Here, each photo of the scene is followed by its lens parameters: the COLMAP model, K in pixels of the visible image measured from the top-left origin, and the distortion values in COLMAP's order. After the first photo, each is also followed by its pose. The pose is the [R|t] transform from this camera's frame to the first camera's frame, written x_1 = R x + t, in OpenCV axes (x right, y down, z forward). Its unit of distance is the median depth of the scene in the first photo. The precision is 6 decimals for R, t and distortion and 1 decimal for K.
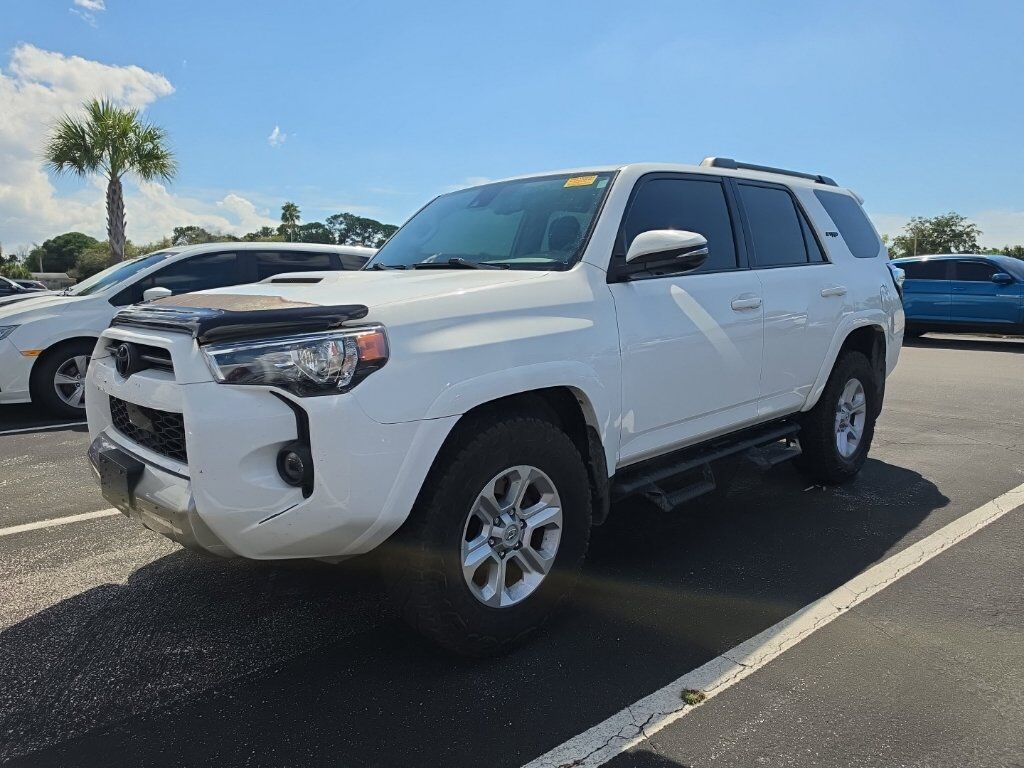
lens RADIAL K [[721.3, 0, 498.7], [0, 721.3, 363.5], [0, 0, 1]] dist [-0.002937, -0.012751]
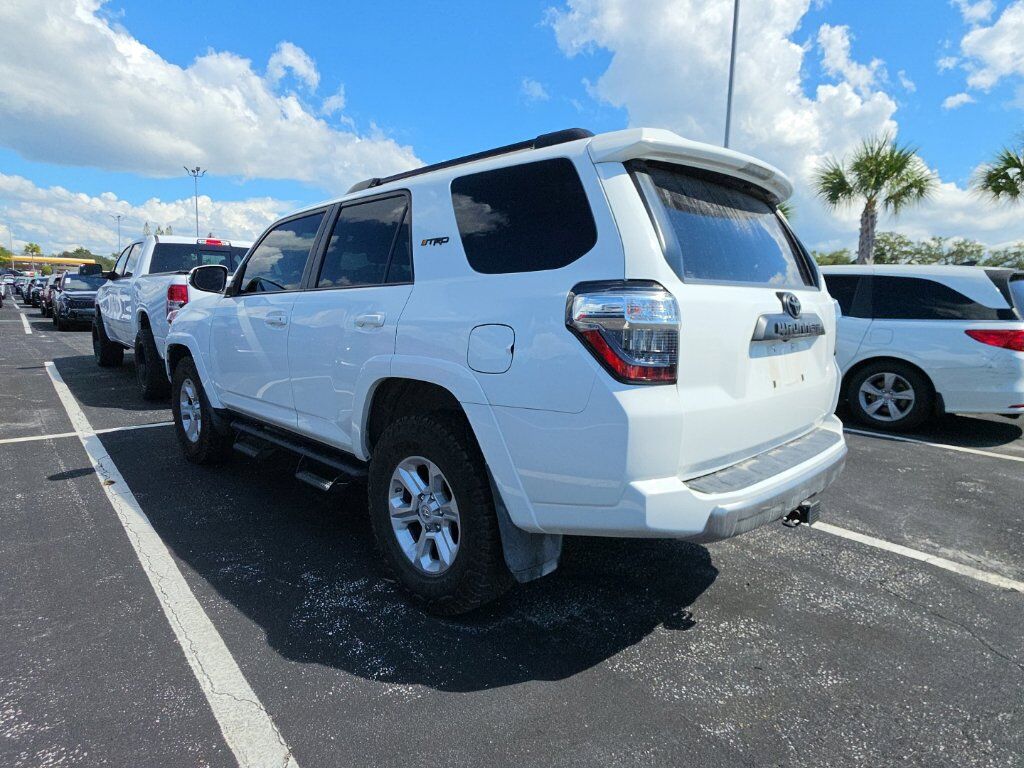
lens RADIAL K [[585.6, 0, 503.2], [0, 585.6, 378.8], [0, 0, 1]] dist [0.014646, -0.005456]
pose [[0.022711, 0.144061, -0.989308, 1.544962], [-0.138299, 0.980502, 0.139604, -0.206161], [0.990130, 0.133650, 0.042192, 1.579578]]
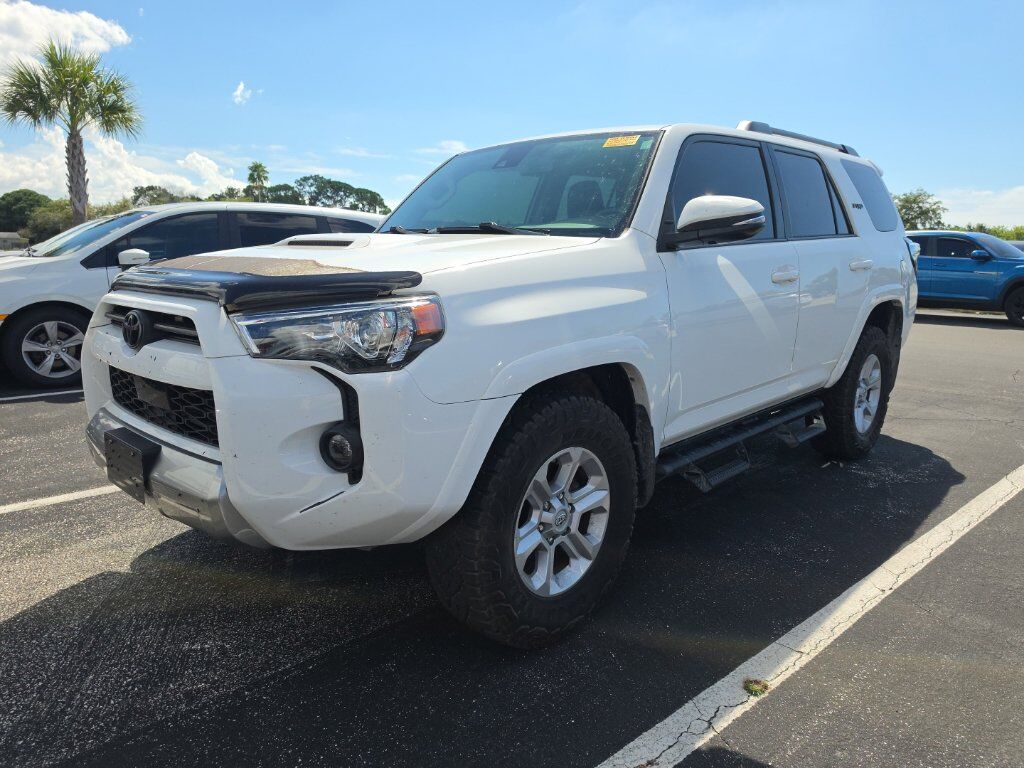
lens RADIAL K [[721.3, 0, 514.8], [0, 721.3, 375.5], [0, 0, 1]] dist [-0.002937, -0.012751]
pose [[0.997972, 0.006981, 0.063276, -0.088662], [-0.010715, 0.998208, 0.058875, -0.004289], [-0.062752, -0.059433, 0.996258, 0.067700]]
